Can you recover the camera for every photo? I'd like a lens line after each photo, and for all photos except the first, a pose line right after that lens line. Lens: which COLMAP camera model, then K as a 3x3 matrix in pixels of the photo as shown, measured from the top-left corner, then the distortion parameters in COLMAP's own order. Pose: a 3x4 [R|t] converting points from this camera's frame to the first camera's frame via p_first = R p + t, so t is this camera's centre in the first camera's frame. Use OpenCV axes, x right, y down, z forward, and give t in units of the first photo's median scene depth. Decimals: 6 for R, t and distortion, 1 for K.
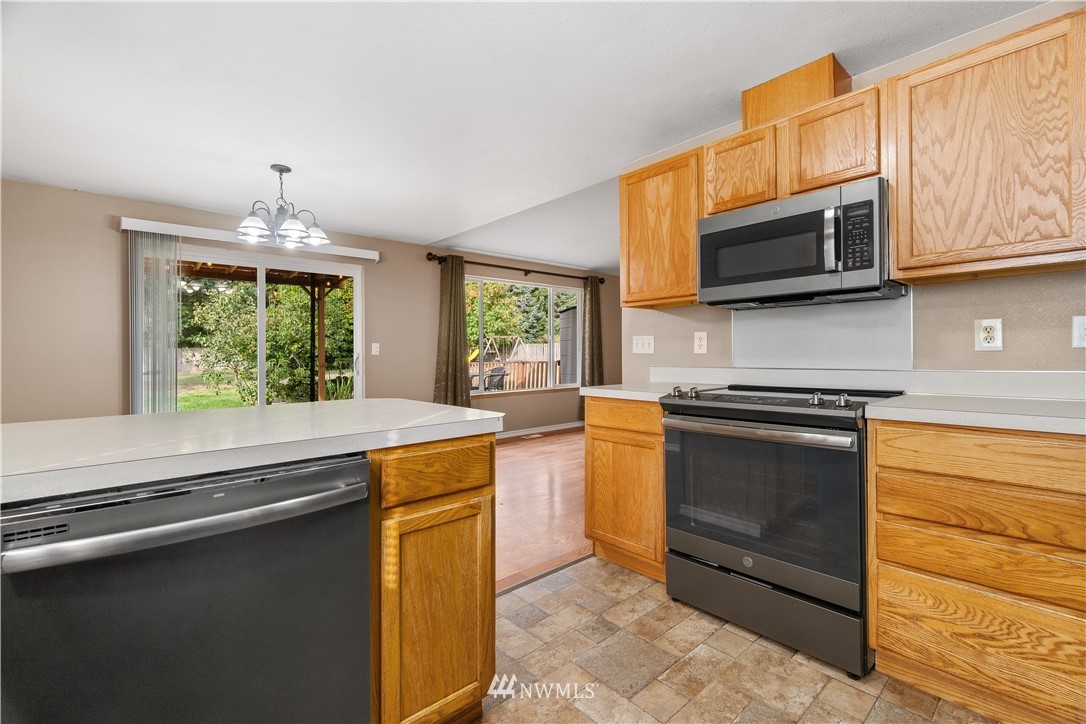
lens RADIAL K [[473.4, 0, 543.0], [0, 473.4, 362.0], [0, 0, 1]] dist [0.000144, 0.000036]
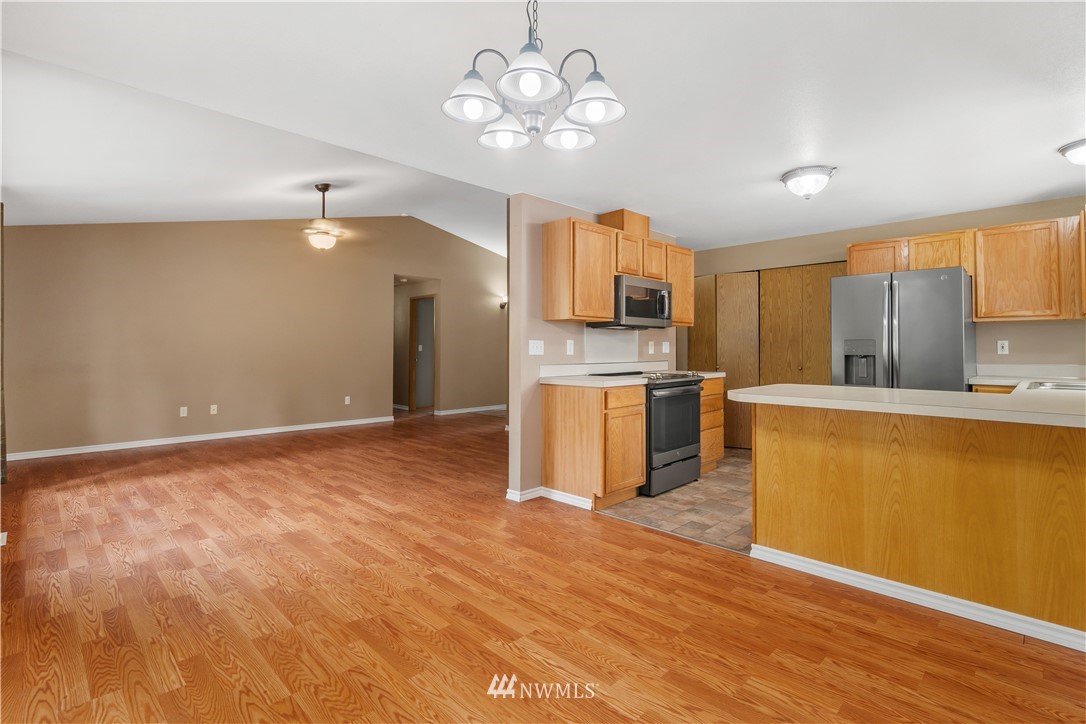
lens RADIAL K [[510.6, 0, 543.0], [0, 510.6, 362.0], [0, 0, 1]] dist [0.000223, 0.000514]
pose [[-0.058377, -0.010909, 0.998235, -1.470597], [0.019654, 0.999734, 0.012075, -0.020550], [-0.998101, 0.020324, -0.058147, 1.414950]]
